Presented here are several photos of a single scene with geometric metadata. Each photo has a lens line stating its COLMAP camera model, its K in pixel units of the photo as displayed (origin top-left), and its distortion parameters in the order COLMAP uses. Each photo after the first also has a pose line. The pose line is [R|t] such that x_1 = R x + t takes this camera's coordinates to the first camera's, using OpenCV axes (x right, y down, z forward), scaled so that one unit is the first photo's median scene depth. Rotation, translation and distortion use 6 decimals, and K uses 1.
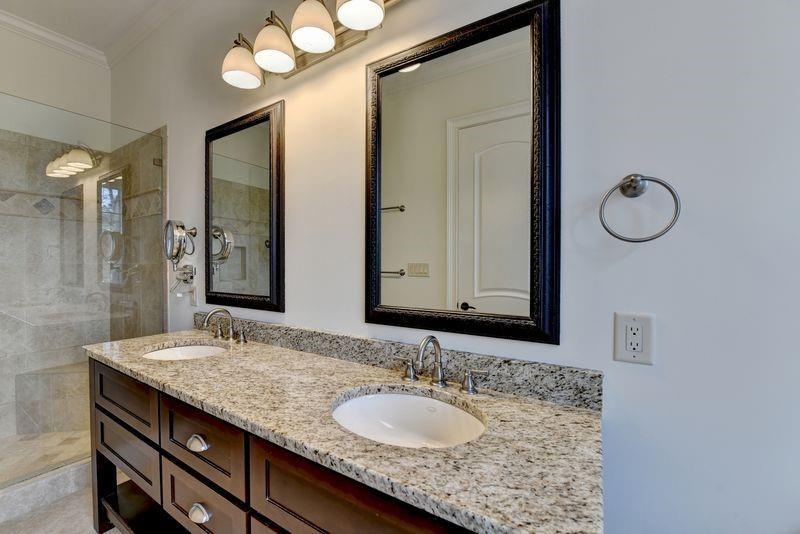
lens RADIAL K [[327.6, 0, 392.7], [0, 327.6, 268.5], [0, 0, 1]] dist [-0.016953, -0.002441]
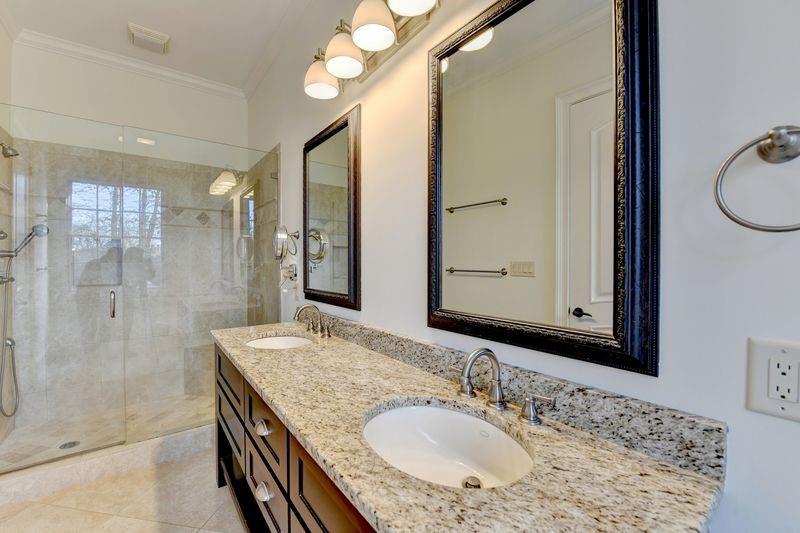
lens RADIAL K [[327.6, 0, 398.9], [0, 327.6, 265.6], [0, 0, 1]] dist [-0.016953, -0.002441]
pose [[0.937173, 0.000935, -0.348864, 0.172419], [-0.001483, 0.999998, -0.001305, -0.008247], [0.348862, 0.001741, 0.937173, 0.098241]]
